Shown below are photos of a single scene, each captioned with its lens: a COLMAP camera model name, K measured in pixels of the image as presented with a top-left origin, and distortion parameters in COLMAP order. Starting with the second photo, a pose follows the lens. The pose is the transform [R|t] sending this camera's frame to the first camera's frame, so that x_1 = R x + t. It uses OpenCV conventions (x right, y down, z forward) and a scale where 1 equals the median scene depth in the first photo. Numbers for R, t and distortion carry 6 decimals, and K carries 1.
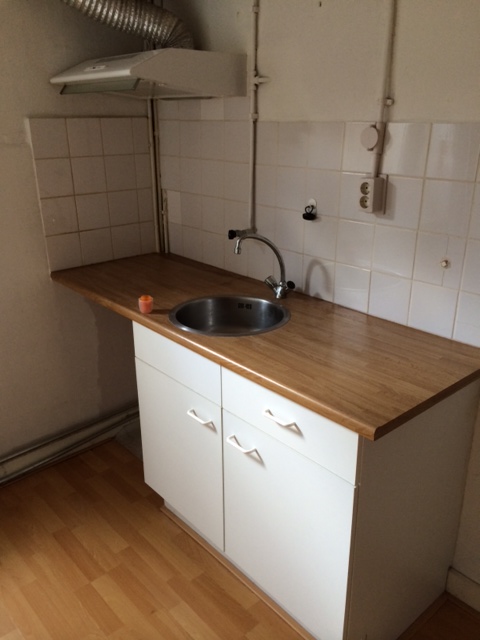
lens RADIAL K [[549.9, 0, 240.4], [0, 549.9, 321.9], [0, 0, 1]] dist [0.072628, -0.101388]
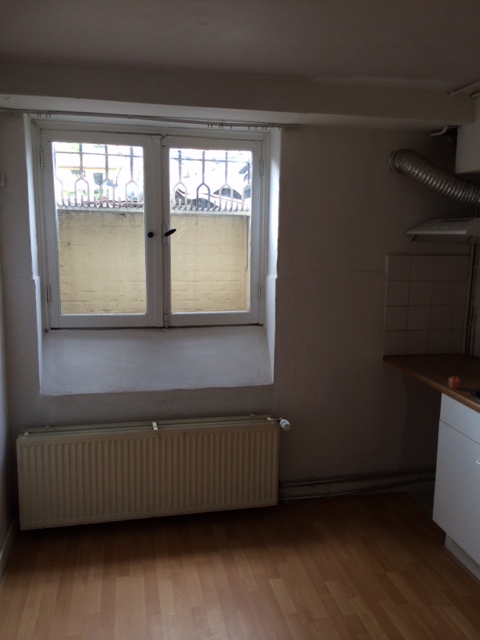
lens RADIAL K [[549.9, 0, 240.7], [0, 549.9, 322.9], [0, 0, 1]] dist [0.072628, -0.101388]
pose [[0.867395, 0.101734, -0.487110, 0.031365], [-0.195897, 0.969647, -0.146319, 0.125827], [0.457439, 0.222340, 0.860996, -0.486555]]
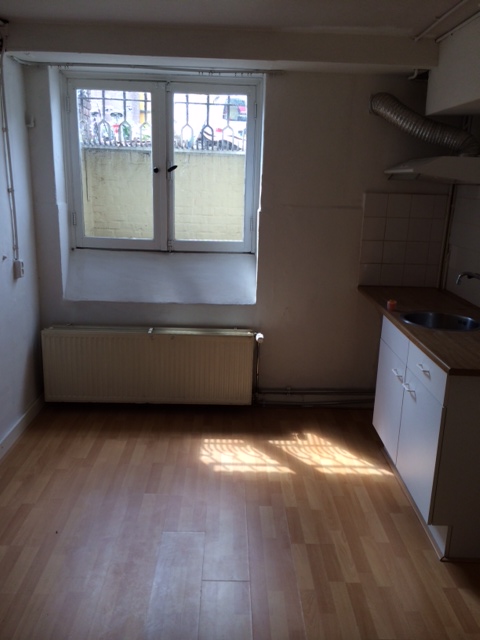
lens RADIAL K [[549.9, 0, 241.3], [0, 549.9, 325.0], [0, 0, 1]] dist [0.072628, -0.101388]
pose [[0.757366, 0.197978, -0.622255, 0.479607], [-0.265364, 0.964011, -0.016271, 0.155789], [0.596639, 0.177447, 0.782646, -0.493474]]
